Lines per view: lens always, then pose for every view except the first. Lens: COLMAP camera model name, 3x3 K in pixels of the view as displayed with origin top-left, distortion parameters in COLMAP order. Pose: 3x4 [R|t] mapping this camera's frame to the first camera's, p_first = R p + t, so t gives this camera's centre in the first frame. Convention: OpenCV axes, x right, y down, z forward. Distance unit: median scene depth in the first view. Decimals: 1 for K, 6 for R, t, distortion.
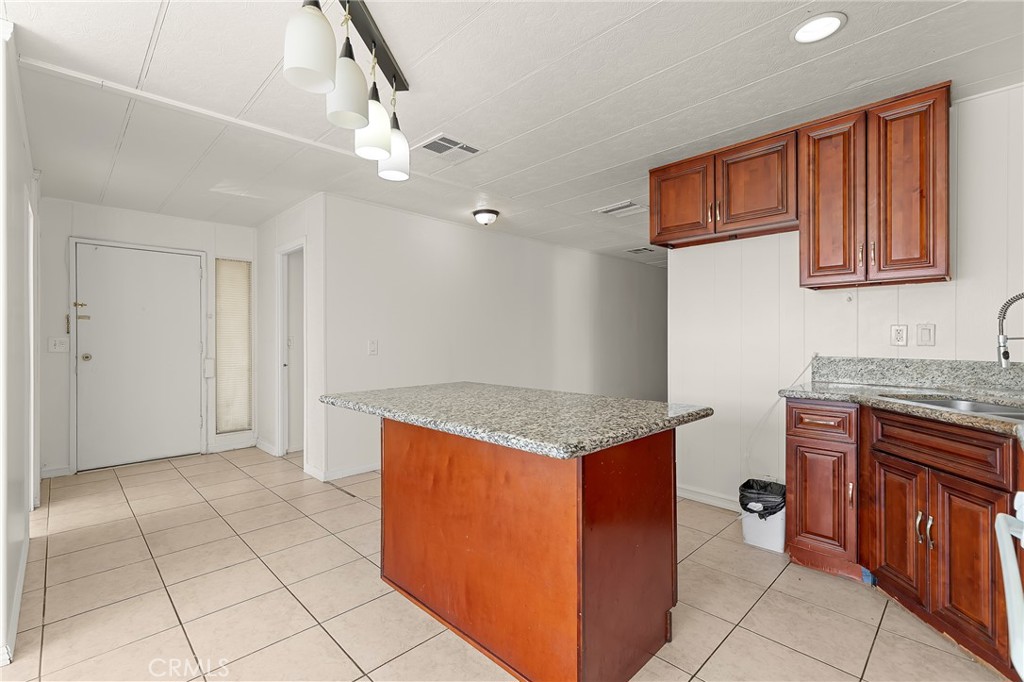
lens RADIAL K [[460.6, 0, 510.8], [0, 460.6, 337.2], [0, 0, 1]] dist [0.006955, -0.000634]
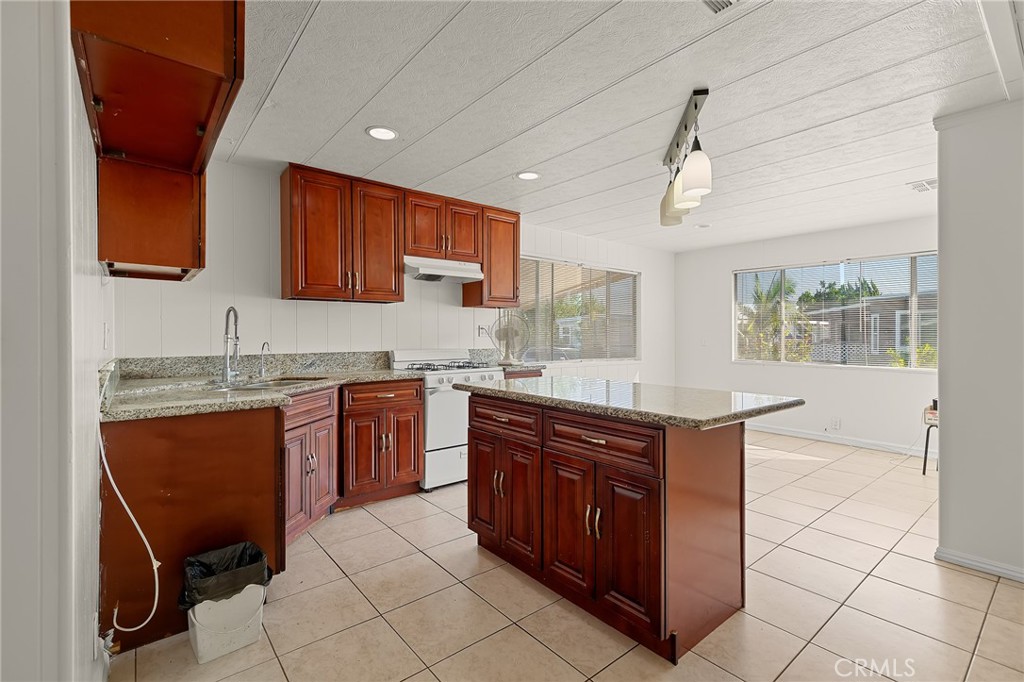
lens RADIAL K [[460.6, 0, 509.9], [0, 460.6, 338.5], [0, 0, 1]] dist [0.006955, -0.000634]
pose [[-0.995781, 0.000918, 0.091754, 0.084662], [0.001311, 0.999990, 0.004227, -0.002444], [-0.091749, 0.004330, -0.995773, 1.864675]]
